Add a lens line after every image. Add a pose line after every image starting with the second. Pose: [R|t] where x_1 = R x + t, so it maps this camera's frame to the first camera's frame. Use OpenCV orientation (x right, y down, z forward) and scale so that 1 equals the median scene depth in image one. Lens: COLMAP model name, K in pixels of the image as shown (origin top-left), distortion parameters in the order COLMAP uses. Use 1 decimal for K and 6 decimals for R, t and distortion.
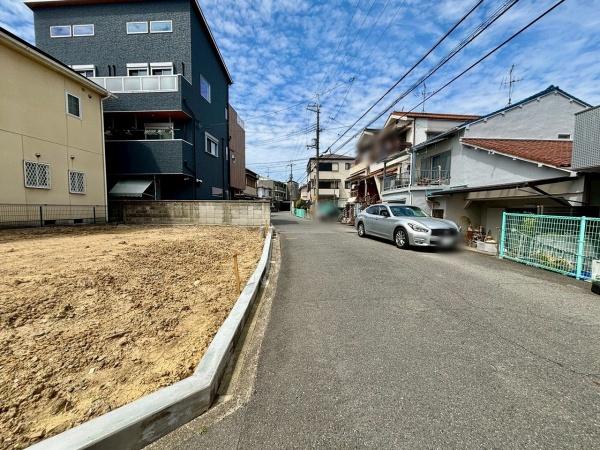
lens RADIAL K [[241.0, 0, 298.7], [0, 241.0, 223.9], [0, 0, 1]] dist [0.000375, 0.000491]
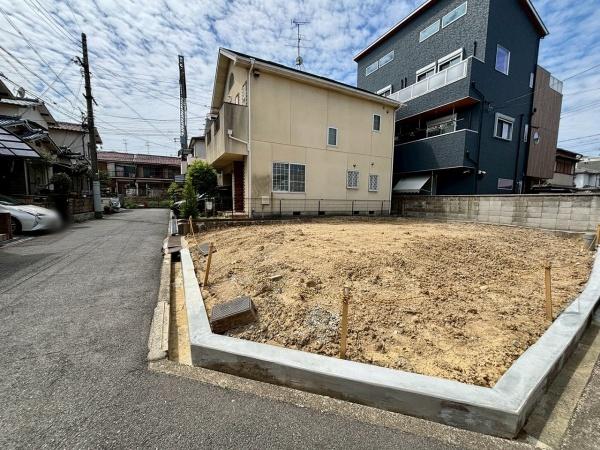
lens RADIAL K [[241.0, 0, 299.2], [0, 241.0, 223.4], [0, 0, 1]] dist [0.000375, 0.000491]
pose [[0.534580, 0.080472, -0.841278, -0.027130], [-0.066119, 0.996387, 0.053294, 0.002676], [0.842528, 0.027135, 0.537969, -0.026347]]
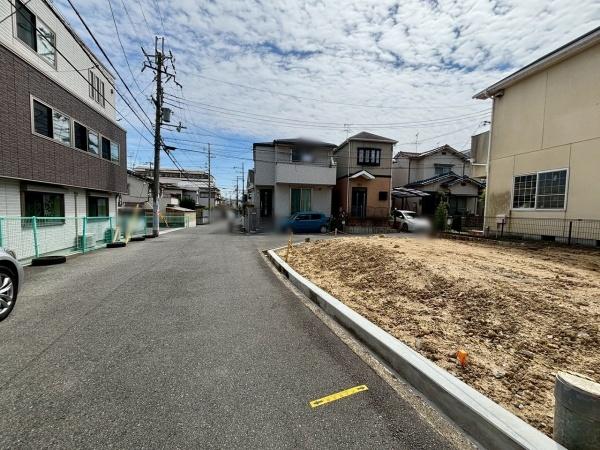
lens RADIAL K [[241.0, 0, 299.2], [0, 241.0, 224.7], [0, 0, 1]] dist [0.000375, 0.000491]
pose [[-0.966228, -0.012765, -0.257373, 0.052059], [-0.045338, 0.991613, 0.121027, -0.089030], [0.253670, 0.128608, -0.958703, 1.122516]]
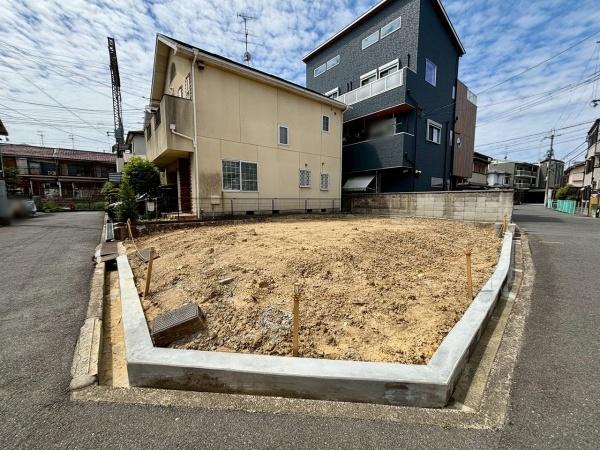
lens RADIAL K [[241.0, 0, 299.3], [0, 241.0, 223.0], [0, 0, 1]] dist [0.000375, 0.000491]
pose [[0.681560, 0.062561, -0.729083, -0.024999], [-0.041801, 0.998040, 0.046564, 0.002305], [0.730567, -0.001260, 0.682839, -0.018449]]
